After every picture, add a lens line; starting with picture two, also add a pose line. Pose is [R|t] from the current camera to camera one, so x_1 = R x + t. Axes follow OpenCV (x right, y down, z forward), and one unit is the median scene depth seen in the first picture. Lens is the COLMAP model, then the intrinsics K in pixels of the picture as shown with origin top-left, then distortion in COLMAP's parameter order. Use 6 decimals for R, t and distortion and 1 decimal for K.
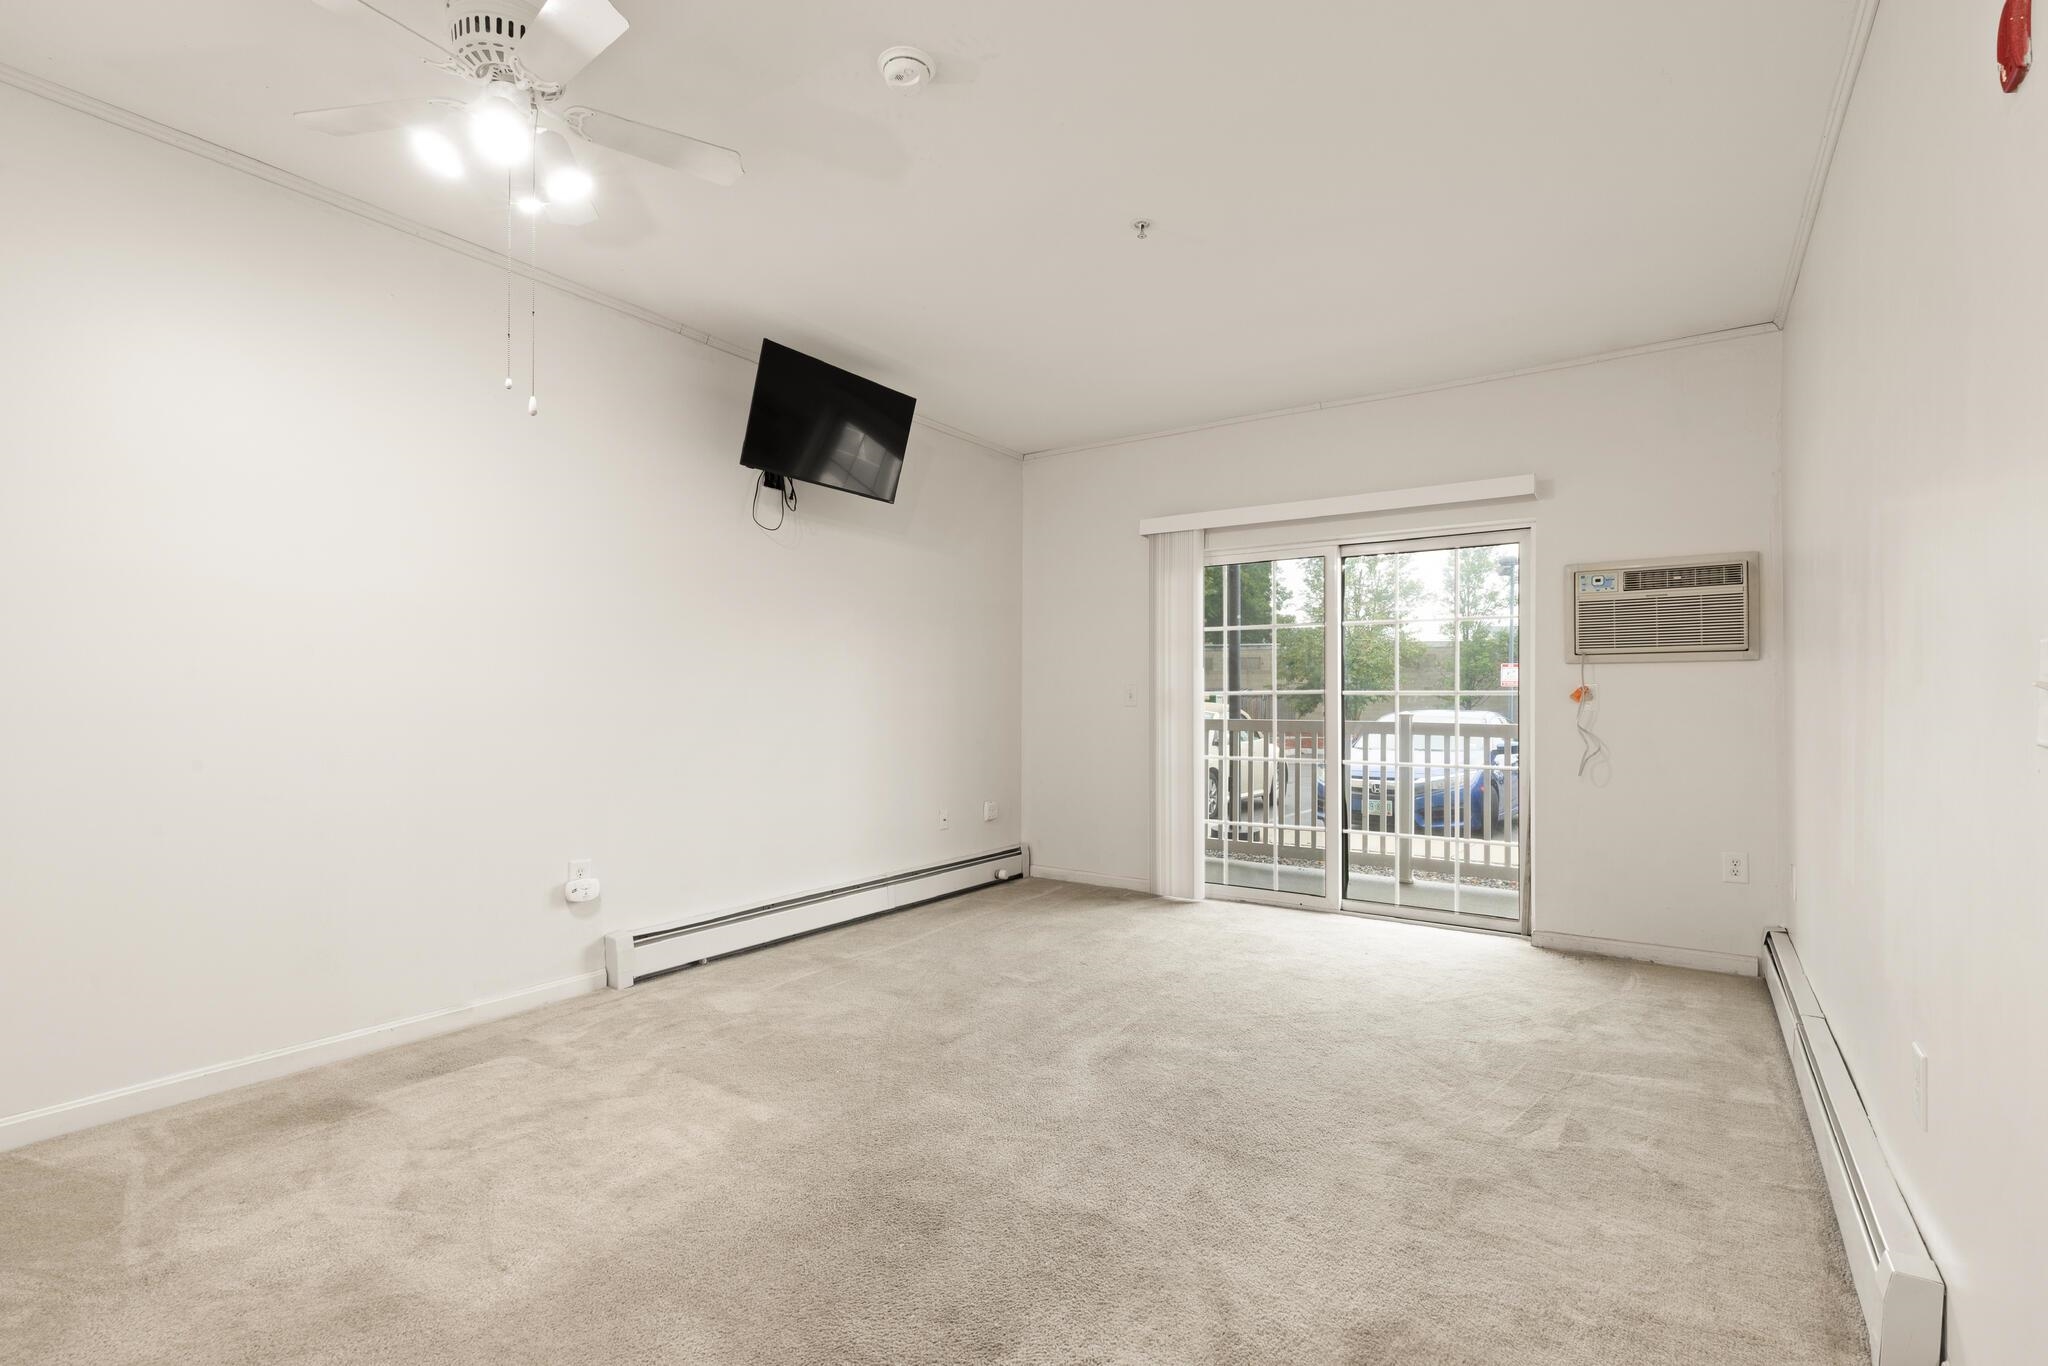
lens RADIAL K [[941.2, 0, 1026.8], [0, 941.2, 693.1], [0, 0, 1]] dist [0.008954, -0.000294]
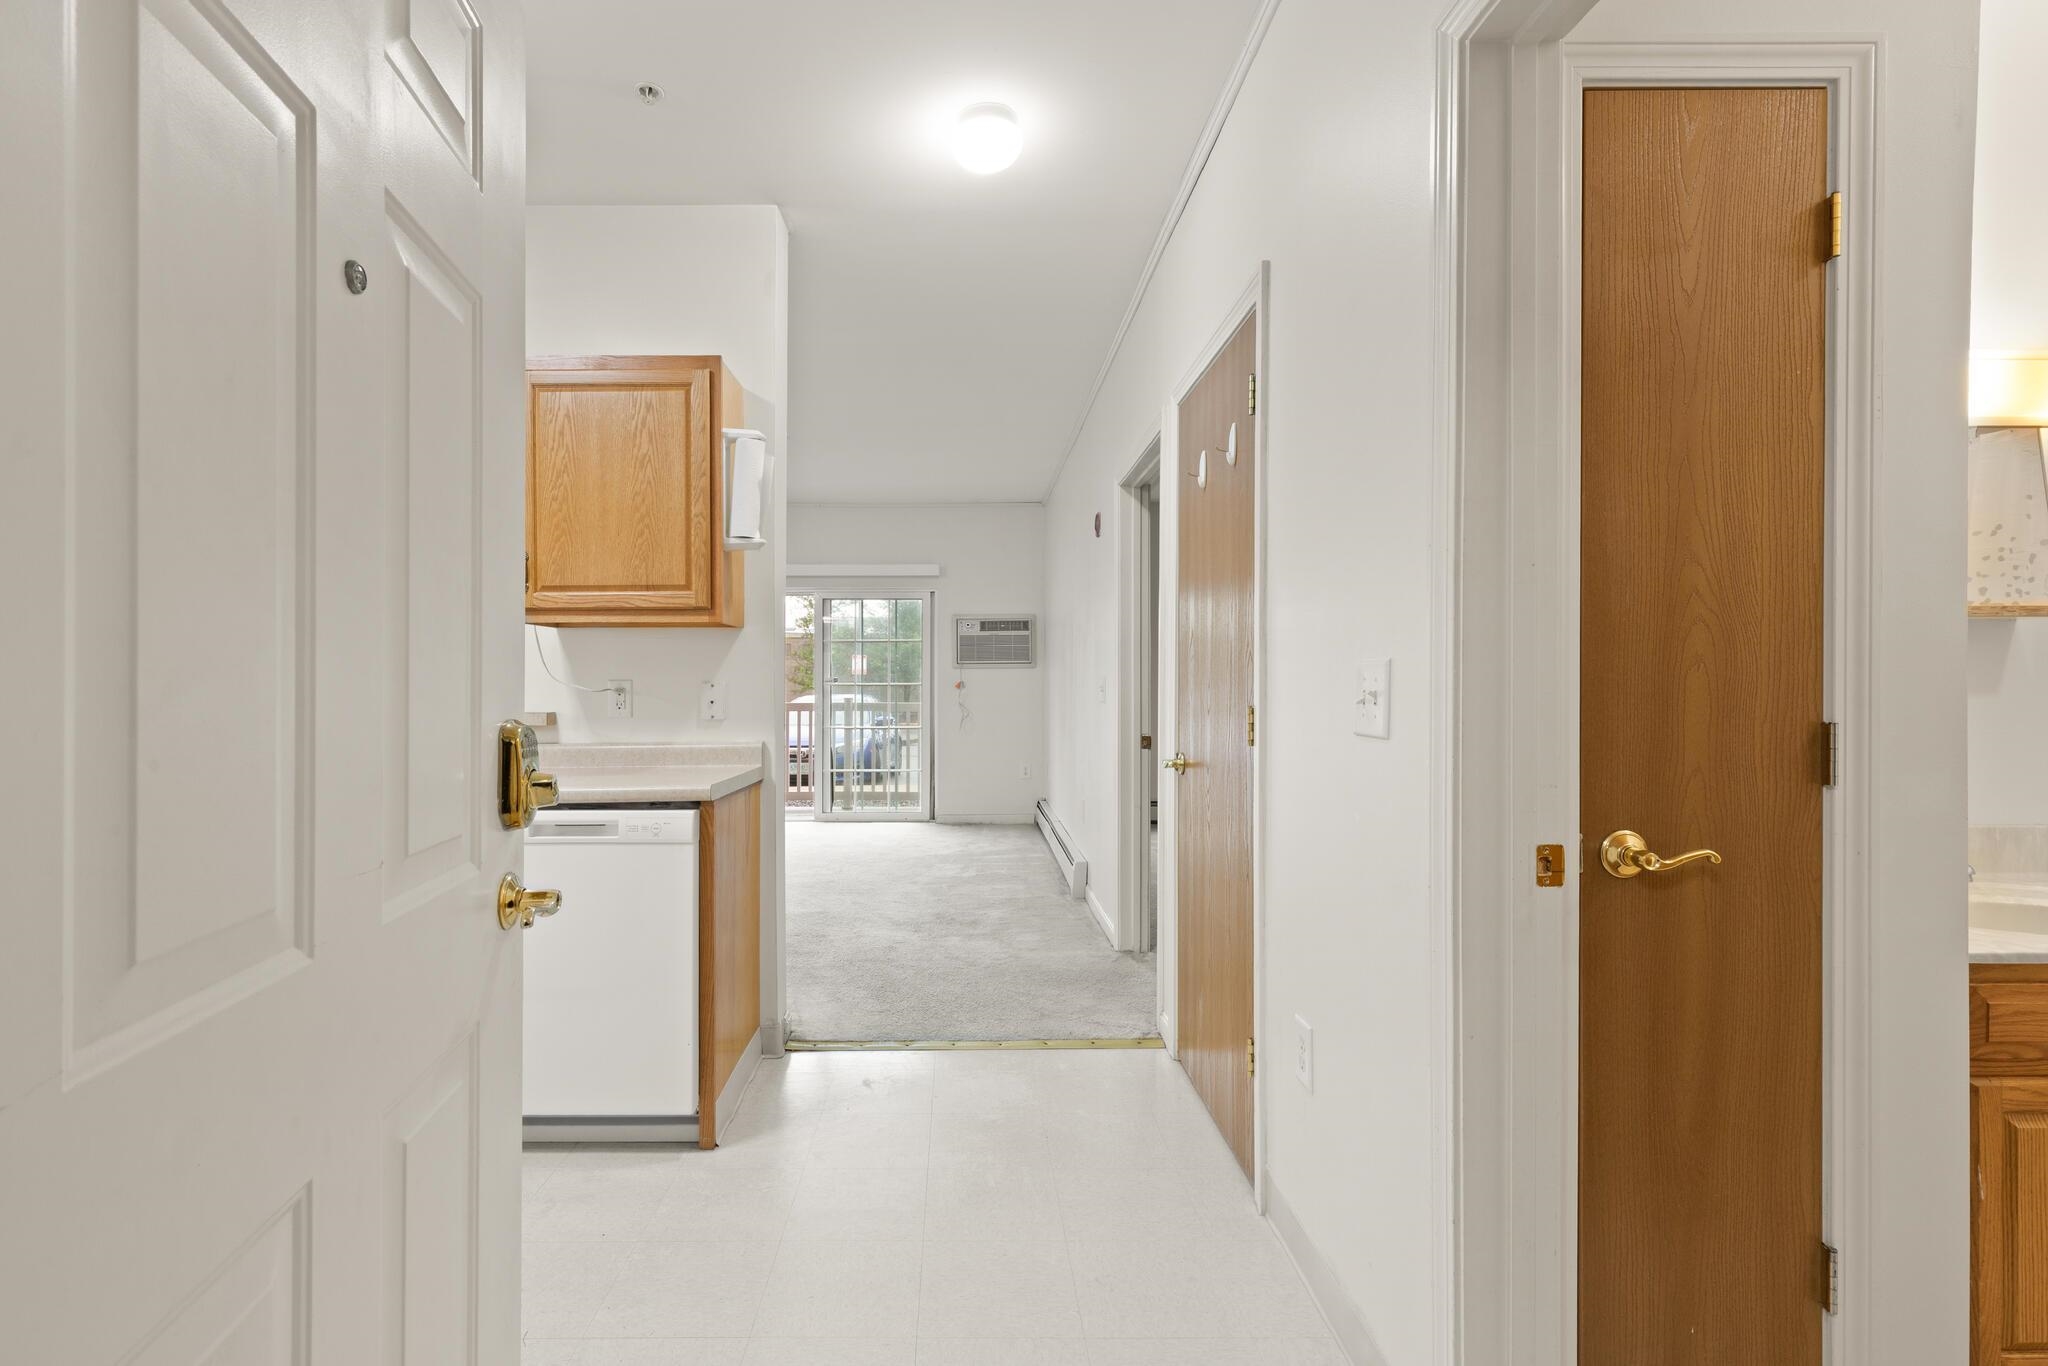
lens RADIAL K [[965.5, 0, 963.9], [0, 965.5, 686.8], [0, 0, 1]] dist [0.000327, 0.000014]
pose [[0.823292, -0.004577, 0.567600, -0.506943], [-0.001296, 0.999950, 0.009943, -0.014752], [-0.567617, -0.008922, 0.823245, -0.593912]]
